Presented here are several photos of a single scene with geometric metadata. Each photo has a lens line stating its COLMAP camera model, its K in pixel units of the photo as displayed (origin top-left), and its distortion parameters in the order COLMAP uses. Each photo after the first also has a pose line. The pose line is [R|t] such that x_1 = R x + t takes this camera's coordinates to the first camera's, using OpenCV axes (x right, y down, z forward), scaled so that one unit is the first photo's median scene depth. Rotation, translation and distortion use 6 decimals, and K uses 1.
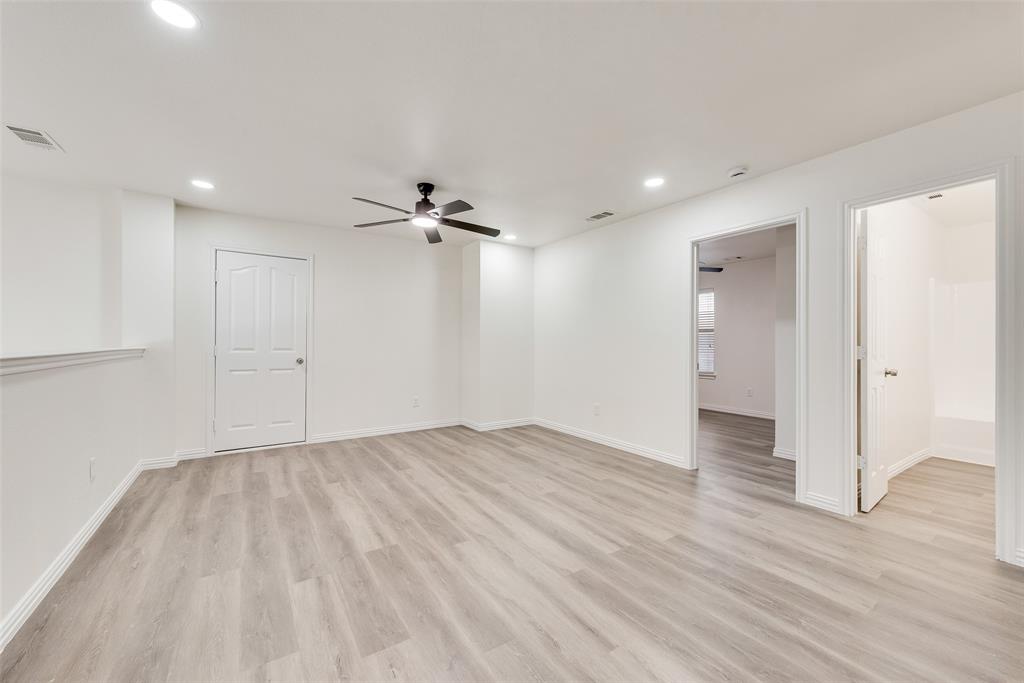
lens RADIAL K [[400.2, 0, 511.0], [0, 400.2, 339.1], [0, 0, 1]] dist [0.016857, -0.000564]
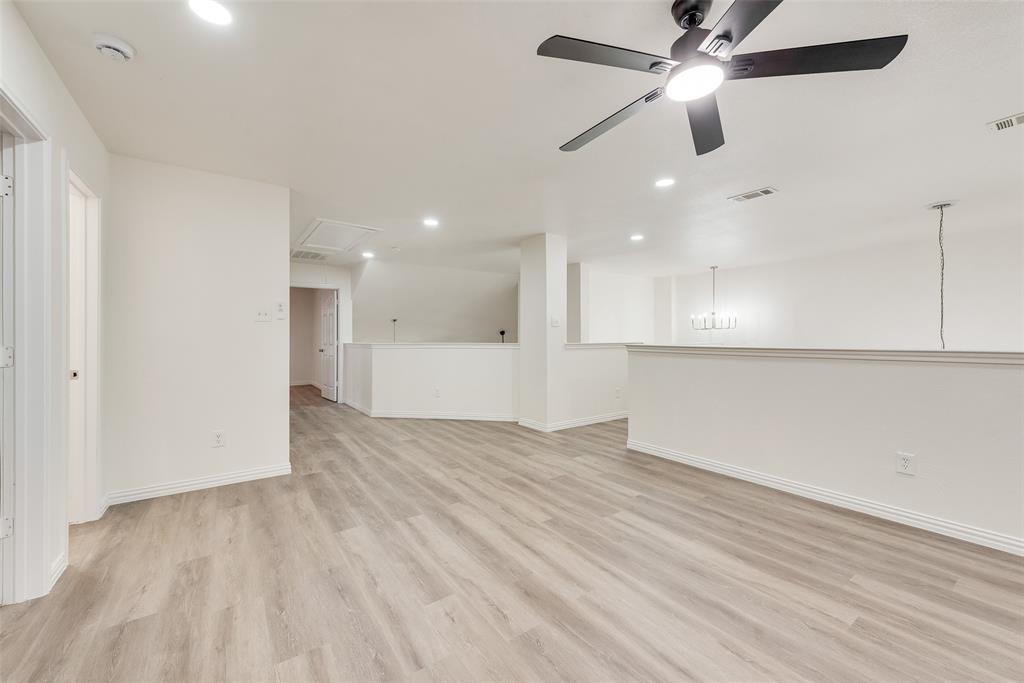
lens RADIAL K [[400.2, 0, 511.5], [0, 400.2, 342.0], [0, 0, 1]] dist [0.016857, -0.000564]
pose [[-0.999490, -0.002976, -0.031799, 0.012608], [-0.003080, 0.999990, 0.003219, 0.007108], [0.031789, 0.003315, -0.999489, 2.011656]]
